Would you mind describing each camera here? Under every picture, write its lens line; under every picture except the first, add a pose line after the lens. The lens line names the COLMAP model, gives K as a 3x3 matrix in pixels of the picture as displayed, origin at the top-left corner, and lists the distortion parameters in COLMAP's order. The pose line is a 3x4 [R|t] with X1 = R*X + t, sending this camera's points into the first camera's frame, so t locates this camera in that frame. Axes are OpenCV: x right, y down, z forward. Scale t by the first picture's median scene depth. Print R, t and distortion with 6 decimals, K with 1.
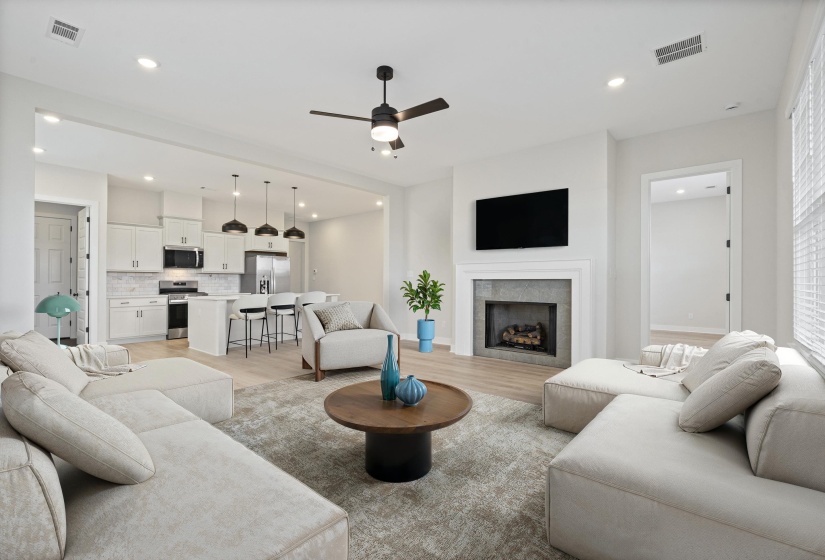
lens RADIAL K [[383.4, 0, 414.3], [0, 383.4, 278.3], [0, 0, 1]] dist [-0.008911, 0.001018]
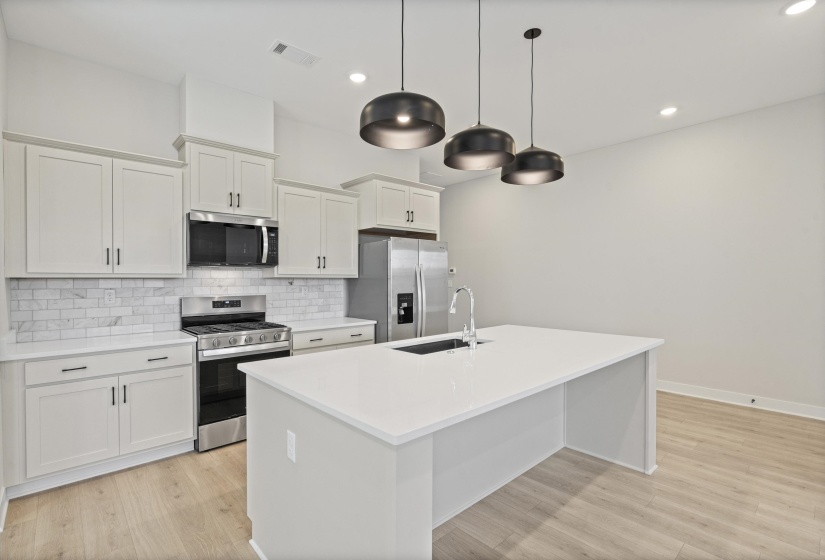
lens RADIAL K [[383.4, 0, 407.5], [0, 383.4, 281.8], [0, 0, 1]] dist [-0.008911, 0.001018]
pose [[0.990676, 0.001126, -0.136234, -0.360837], [0.001348, 0.999836, 0.018071, -0.017864], [0.136232, -0.018086, 0.990512, 0.613556]]
